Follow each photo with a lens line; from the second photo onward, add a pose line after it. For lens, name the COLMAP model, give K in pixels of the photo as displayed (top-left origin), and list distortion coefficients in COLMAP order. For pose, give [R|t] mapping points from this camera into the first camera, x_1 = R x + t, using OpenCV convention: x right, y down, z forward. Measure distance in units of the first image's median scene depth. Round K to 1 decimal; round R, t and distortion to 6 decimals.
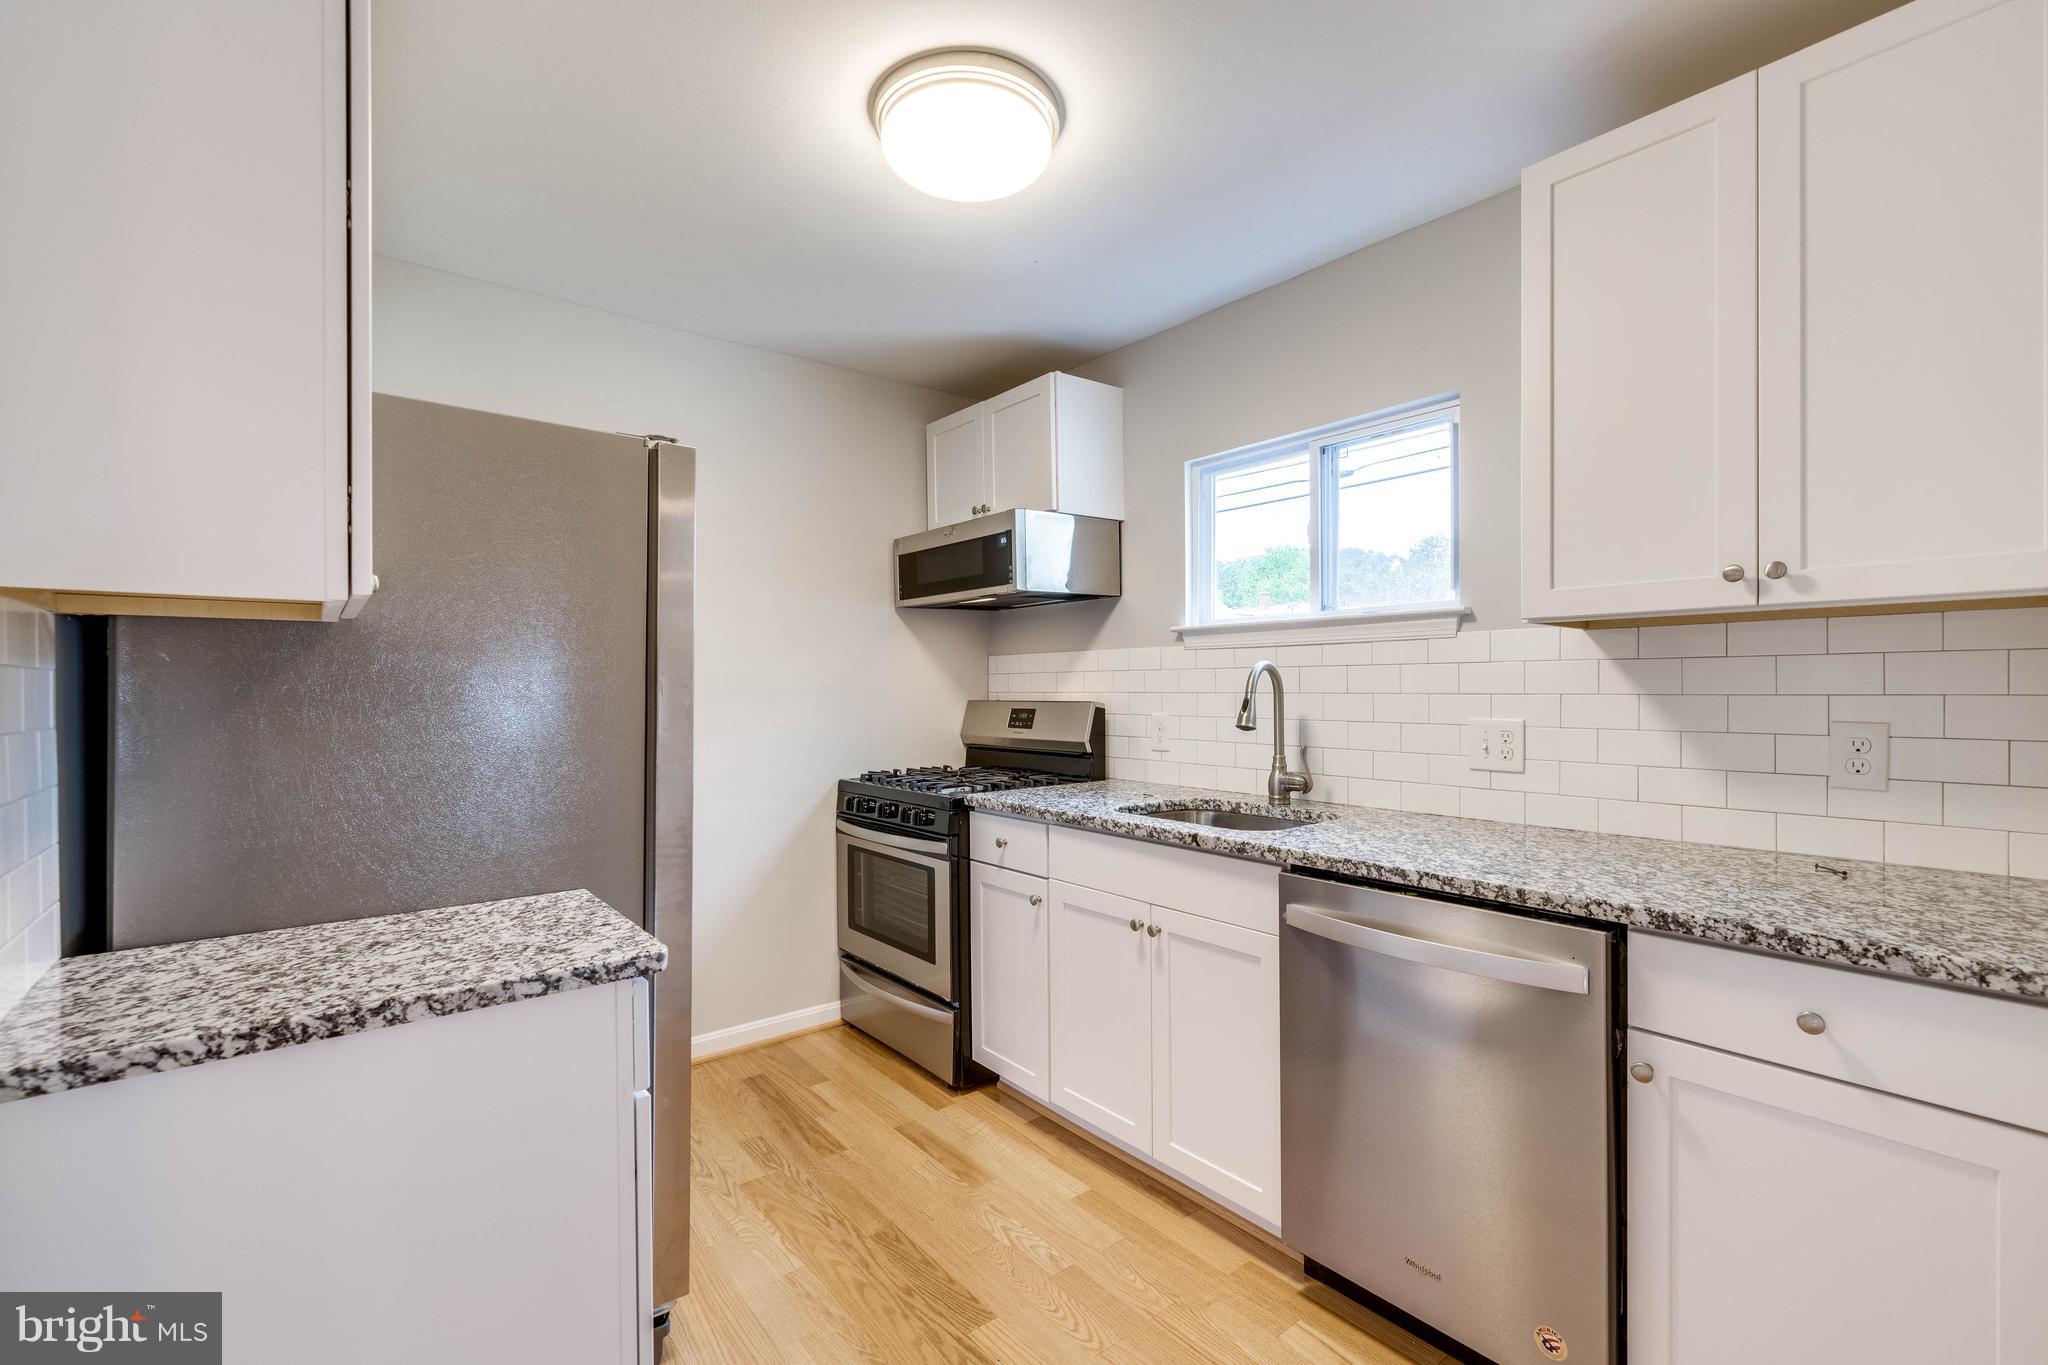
lens RADIAL K [[897.2, 0, 1024.5], [0, 897.2, 700.0], [0, 0, 1]] dist [-0.000609, 0.000133]
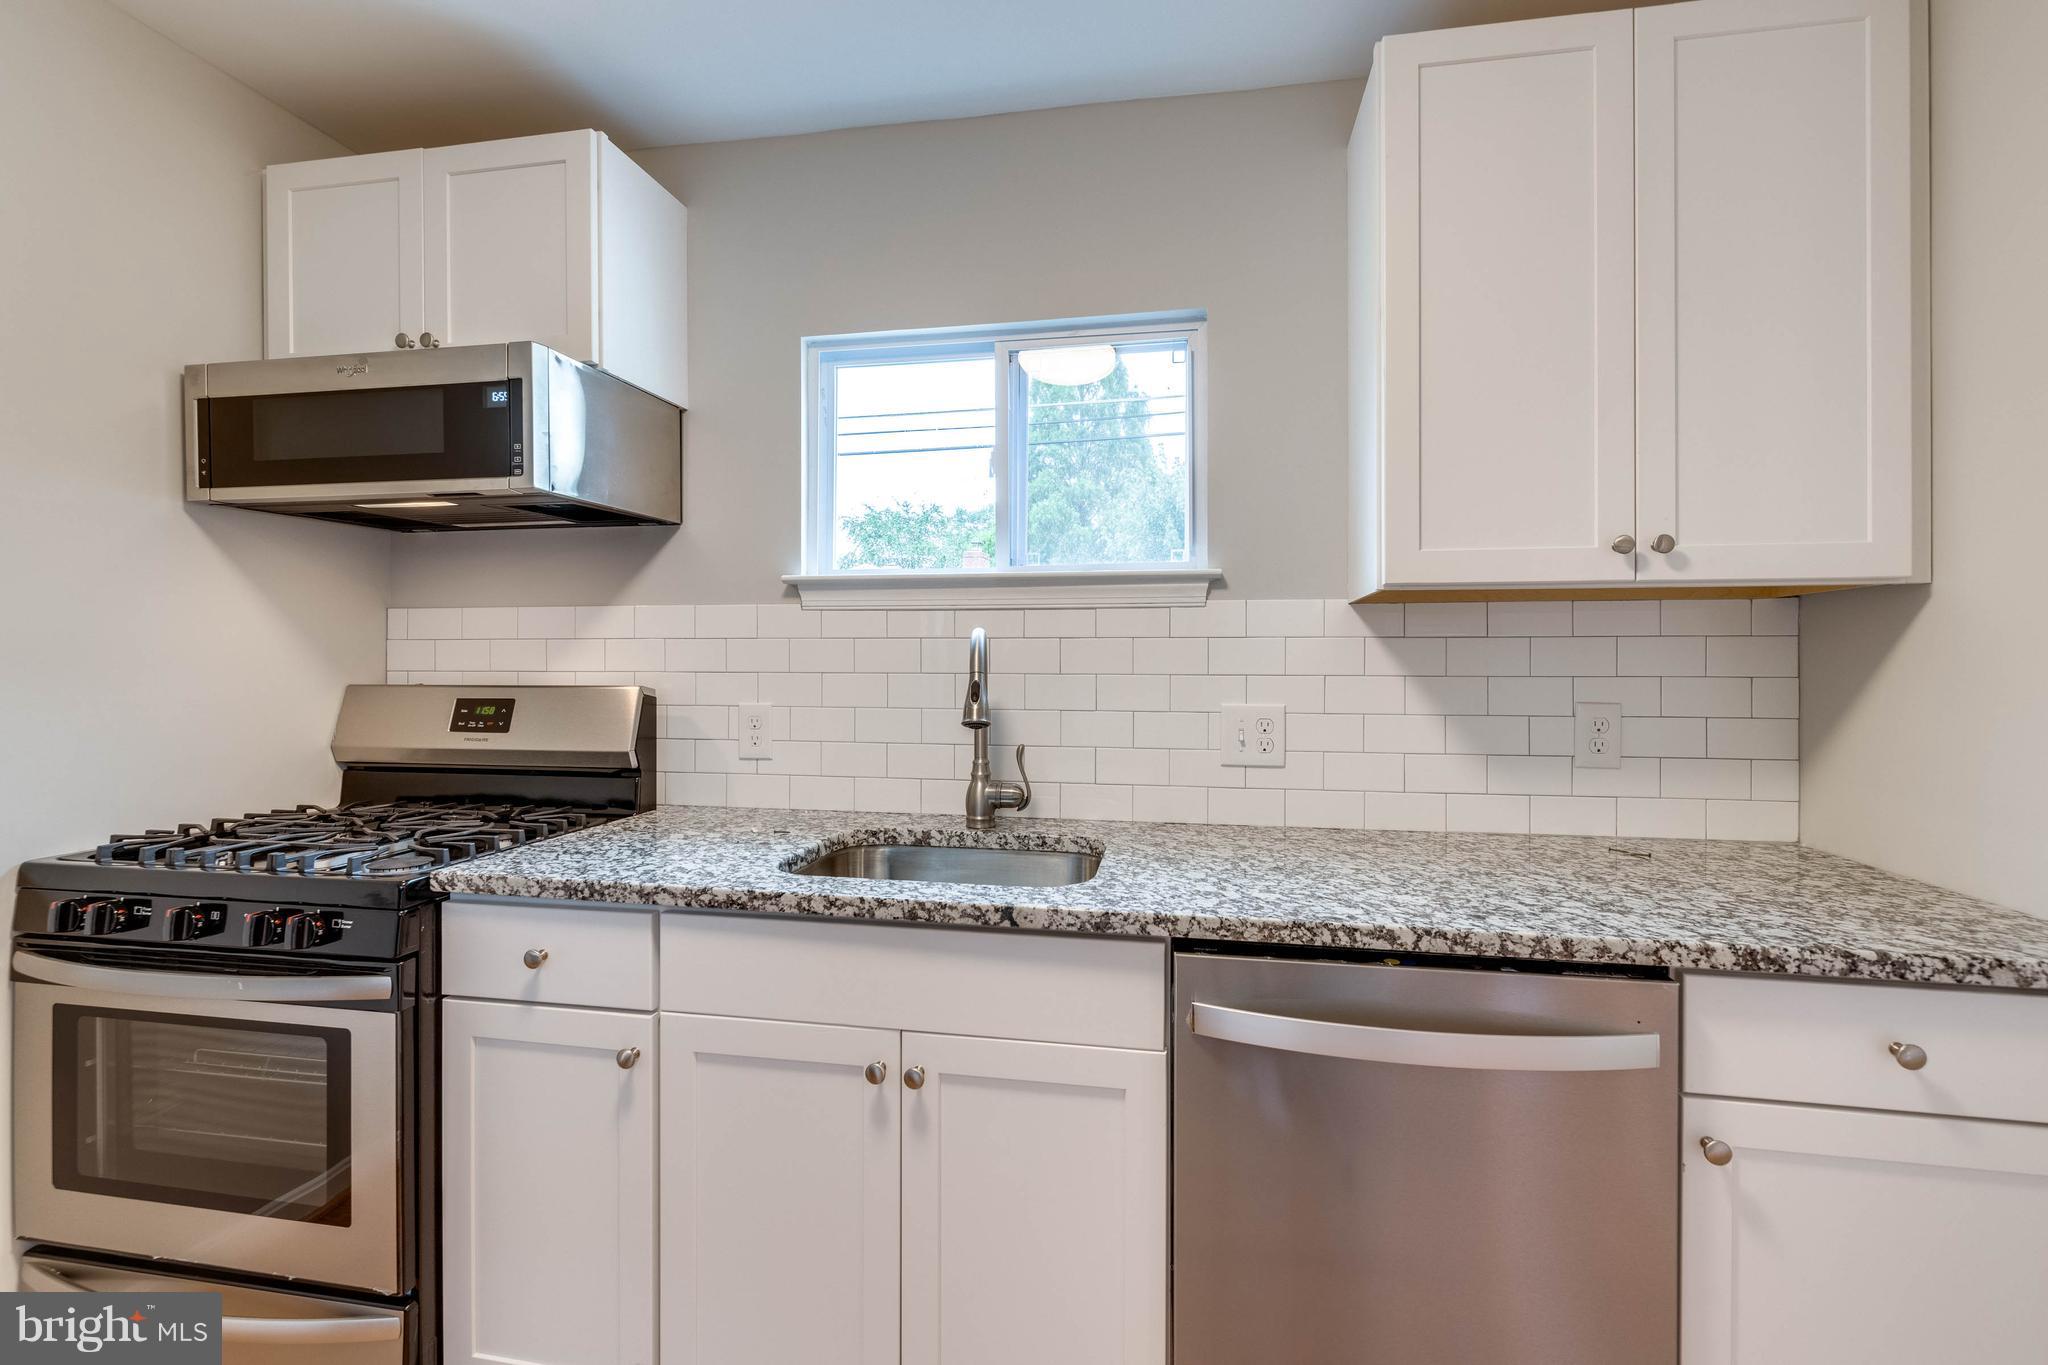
lens RADIAL K [[892.8, 0, 1034.6], [0, 892.8, 664.3], [0, 0, 1]] dist [-0.000674, -0.000530]
pose [[0.751079, 0.007098, 0.660174, -0.163907], [0.002726, 0.999900, -0.013853, -0.005235], [-0.660207, 0.012204, 0.750985, 0.442621]]
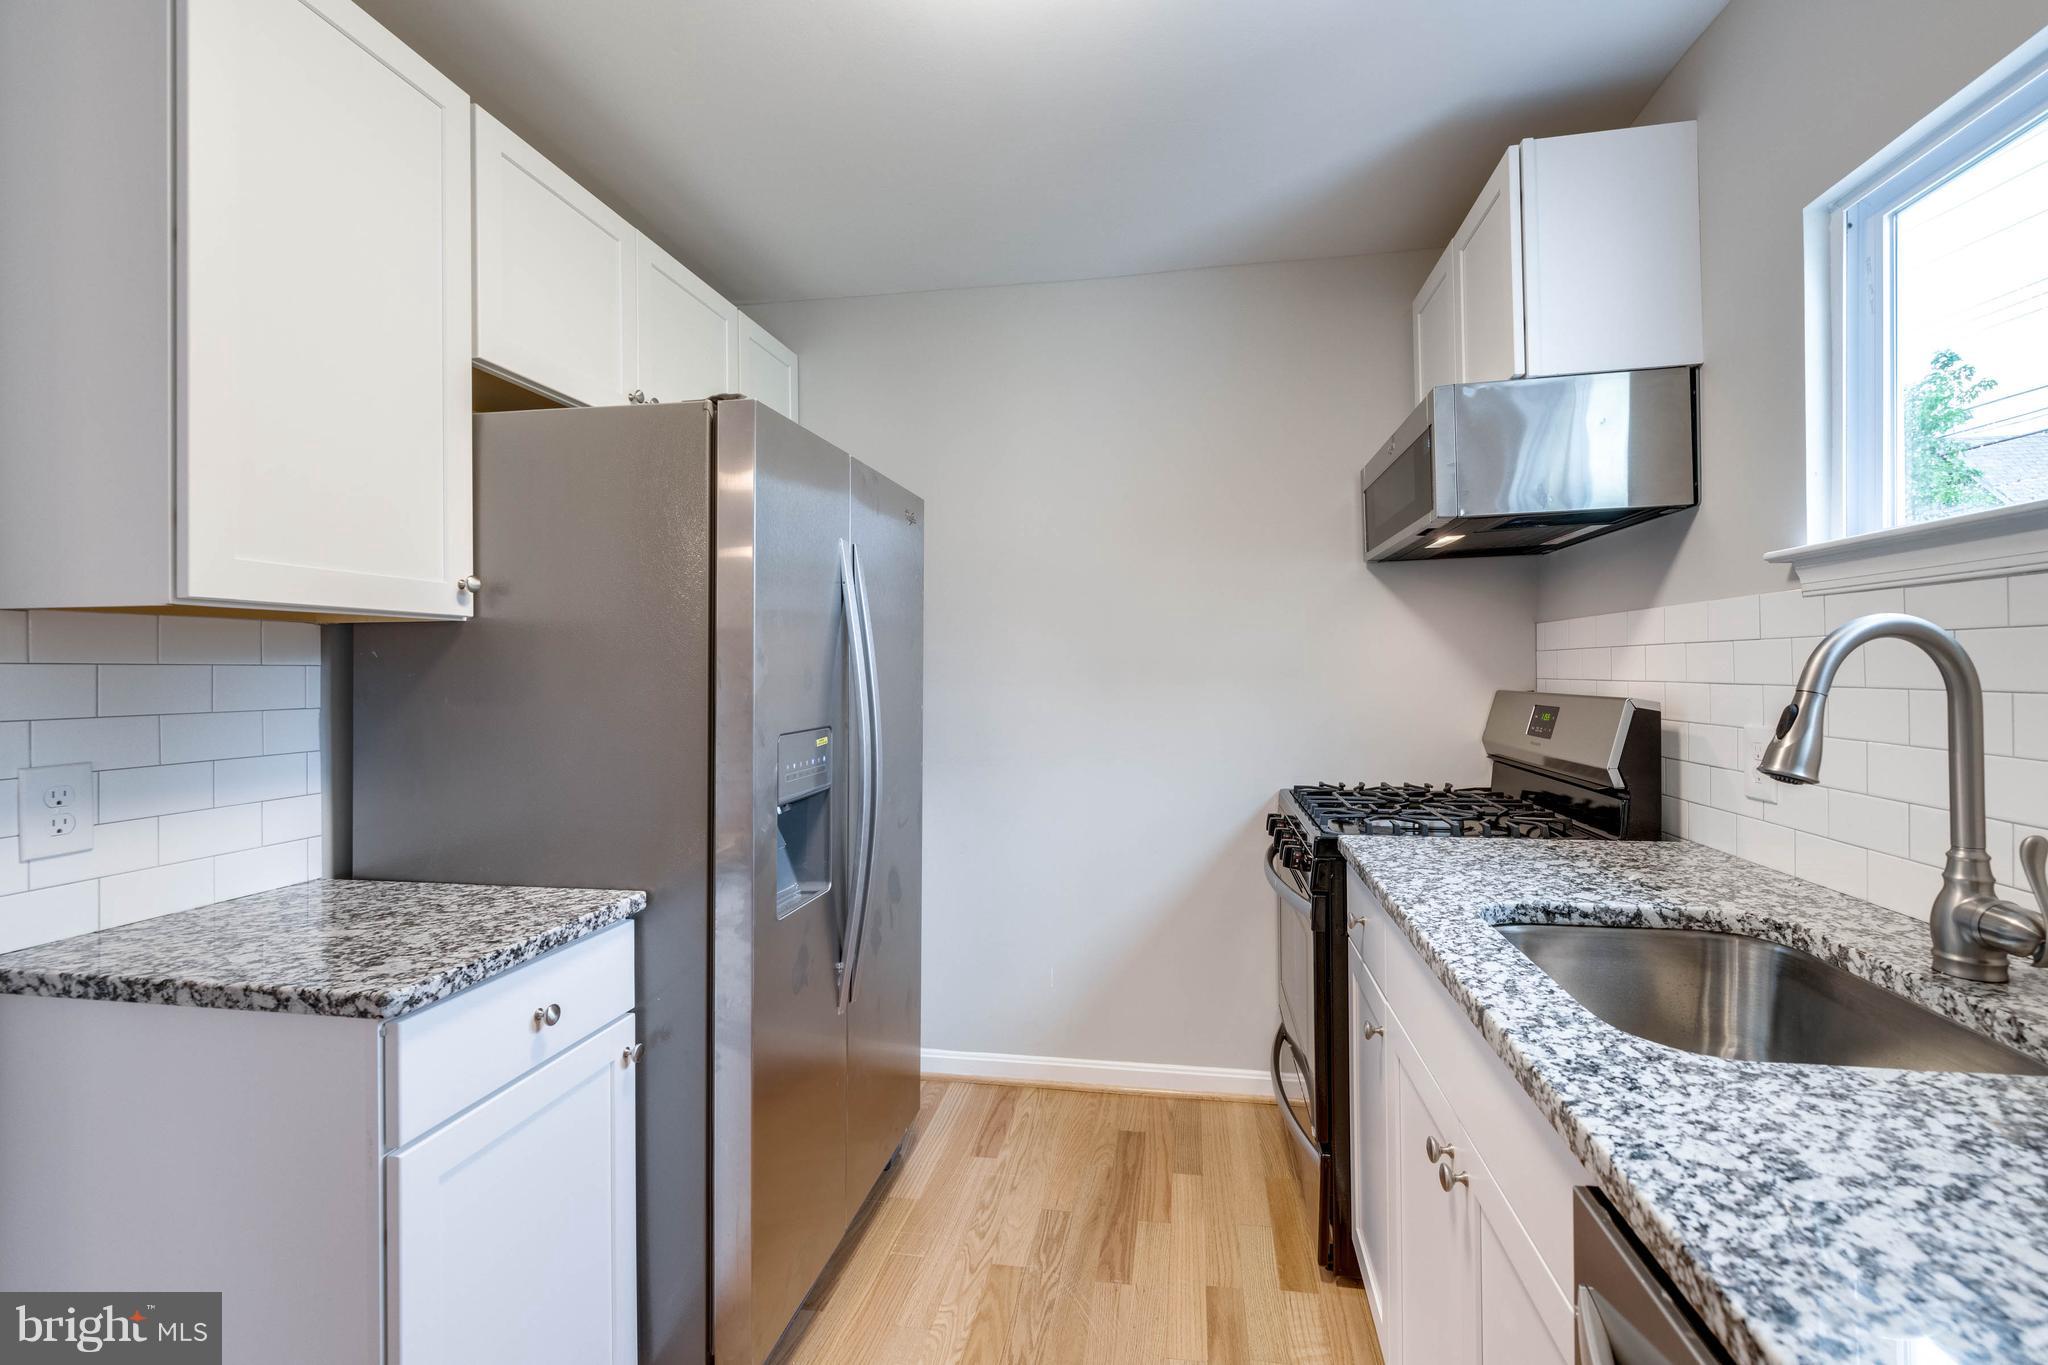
lens RADIAL K [[884.7, 0, 1032.5], [0, 884.7, 673.4], [0, 0, 1]] dist [-0.000860, -0.000222]
pose [[0.659971, 0.002084, -0.751288, 0.312856], [-0.006185, 0.999977, -0.002660, -0.013083], [0.751265, 0.006402, 0.659969, 0.448025]]
